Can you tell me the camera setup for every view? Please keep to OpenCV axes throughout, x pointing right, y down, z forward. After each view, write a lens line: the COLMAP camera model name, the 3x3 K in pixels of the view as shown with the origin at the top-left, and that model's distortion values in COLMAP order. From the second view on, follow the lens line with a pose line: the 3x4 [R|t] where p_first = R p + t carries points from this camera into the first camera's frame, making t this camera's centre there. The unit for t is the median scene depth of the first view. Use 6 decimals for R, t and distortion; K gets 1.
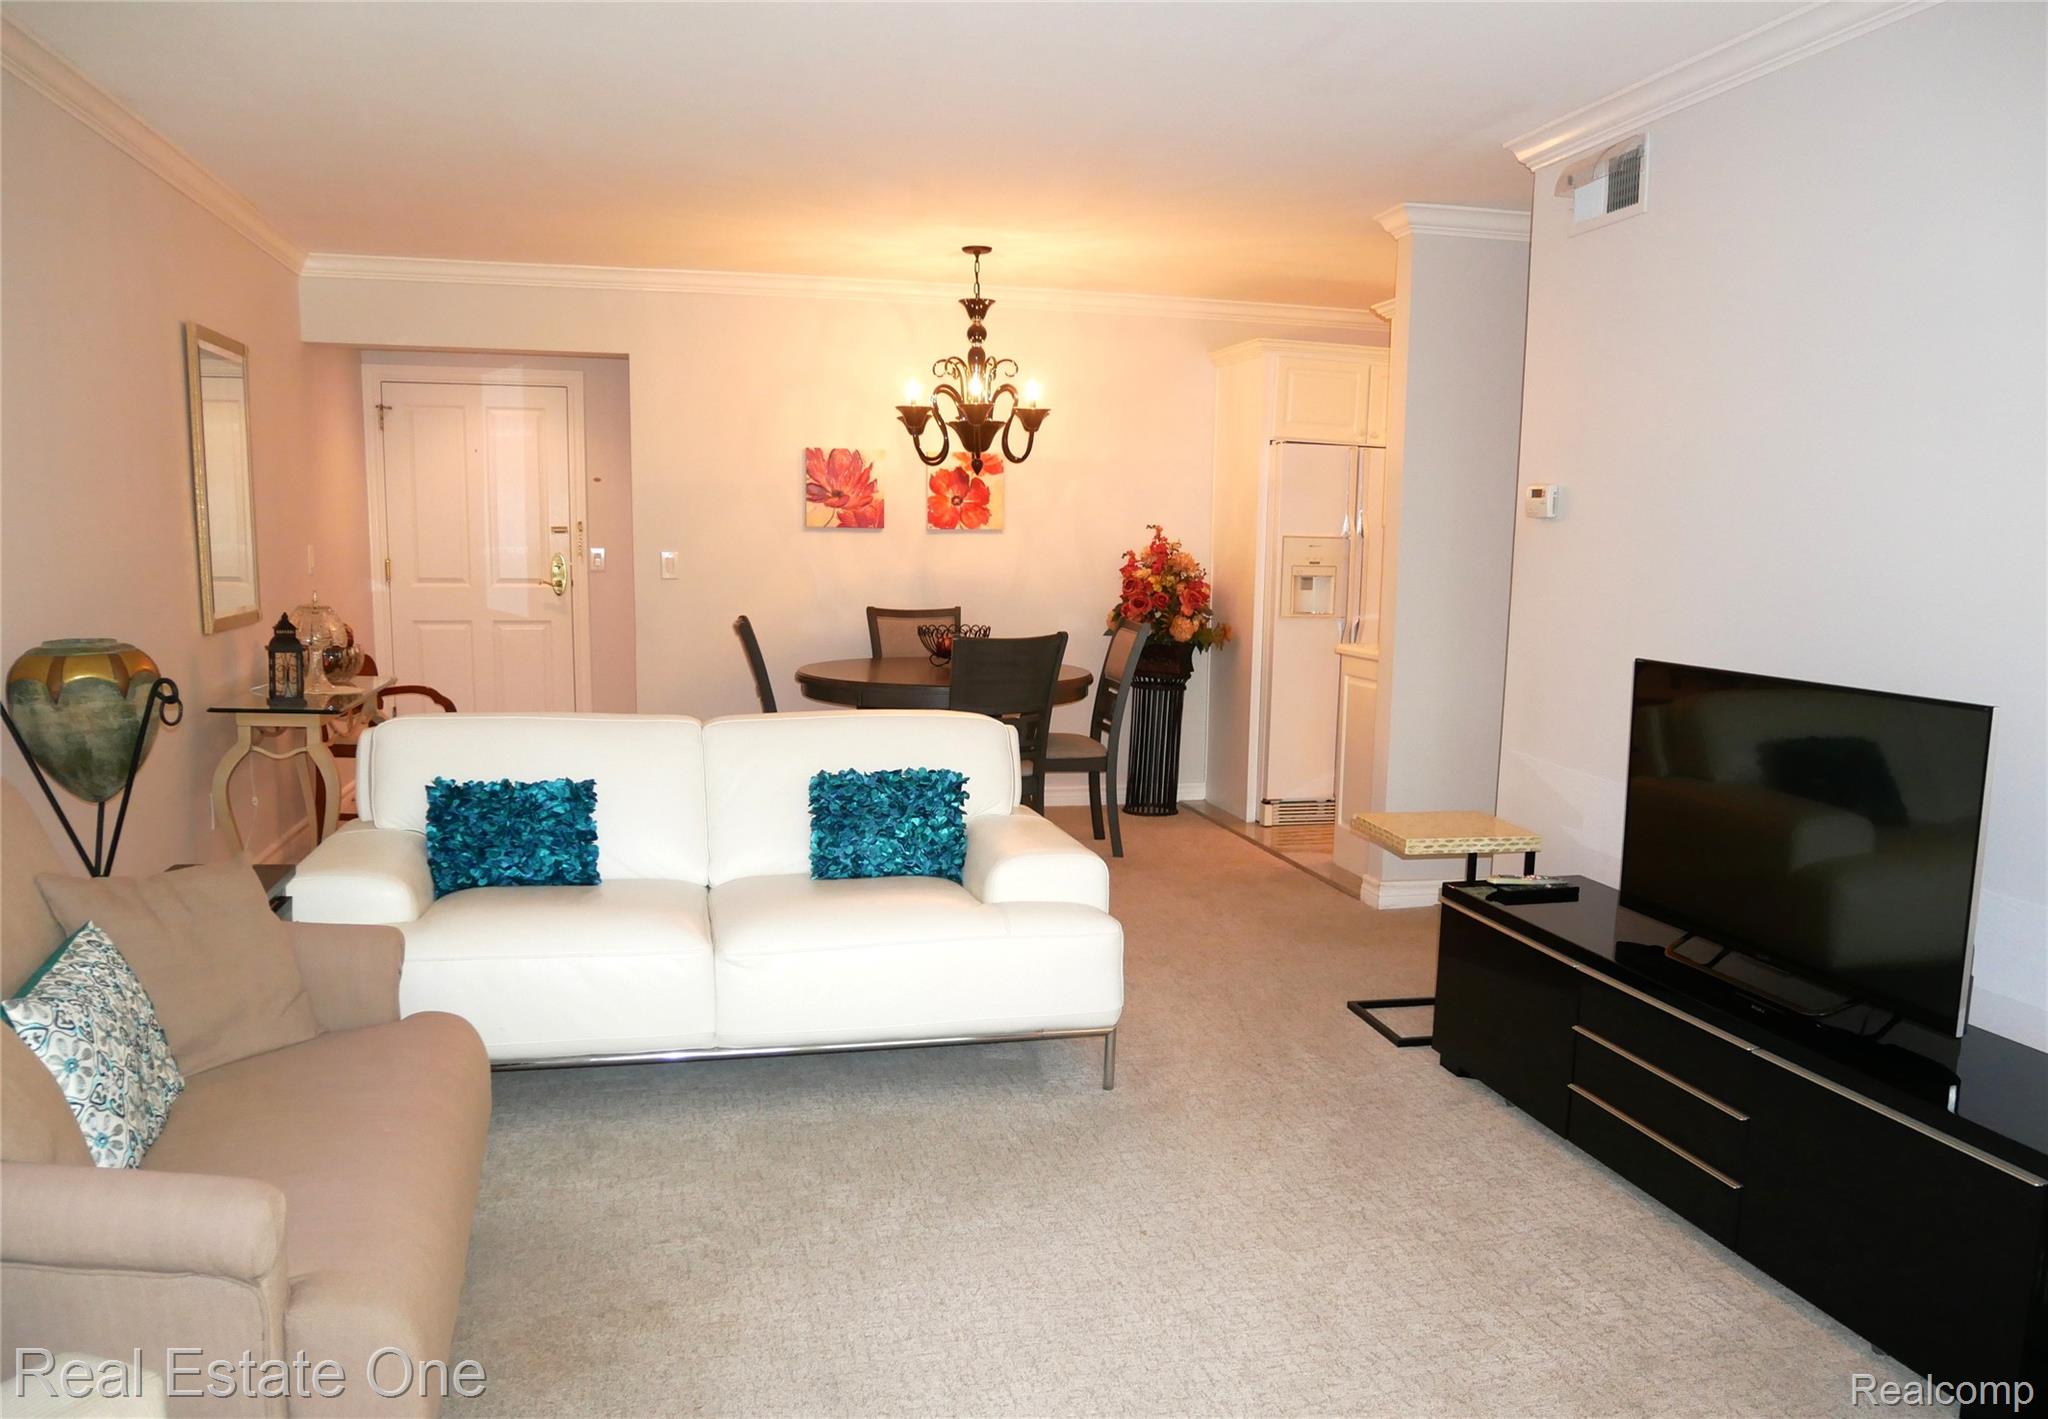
lens RADIAL K [[1448.9, 0, 1030.3], [0, 1448.9, 706.9], [0, 0, 1]] dist [-0.061799, 0.017564]
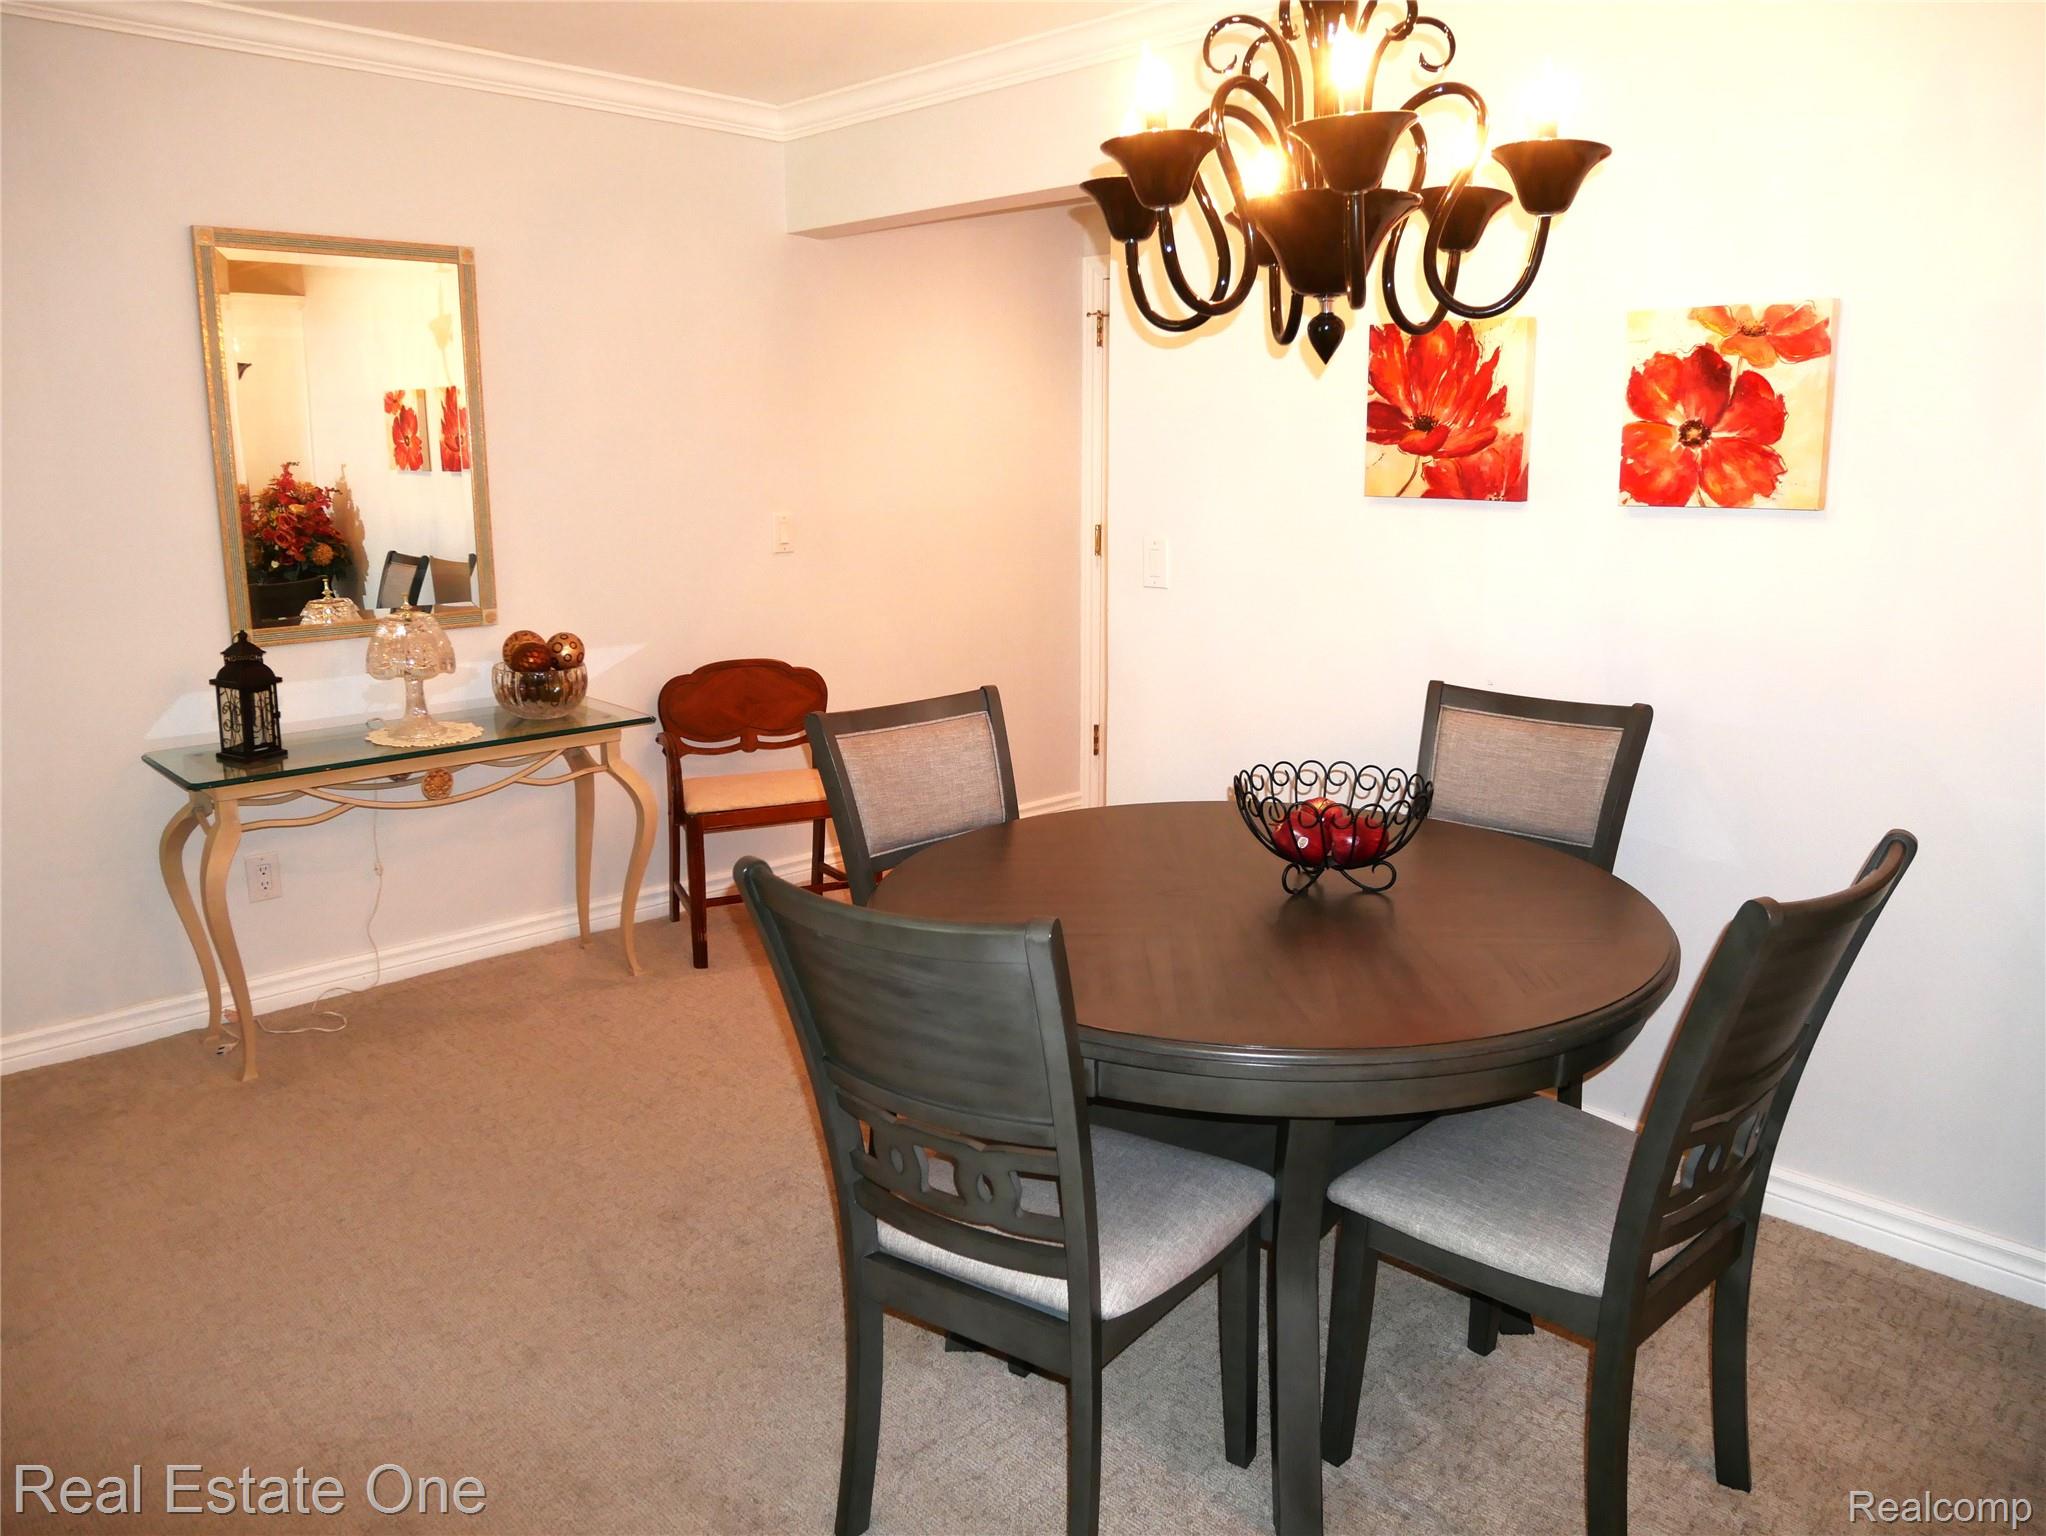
lens RADIAL K [[1467.4, 0, 1035.4], [0, 1467.4, 781.8], [0, 0, 1]] dist [-0.074874, 0.027919]
pose [[0.509190, 0.175913, -0.842485, 0.207384], [-0.091452, 0.984406, 0.150274, -0.093316], [0.855782, 0.000528, 0.517337, 0.654490]]
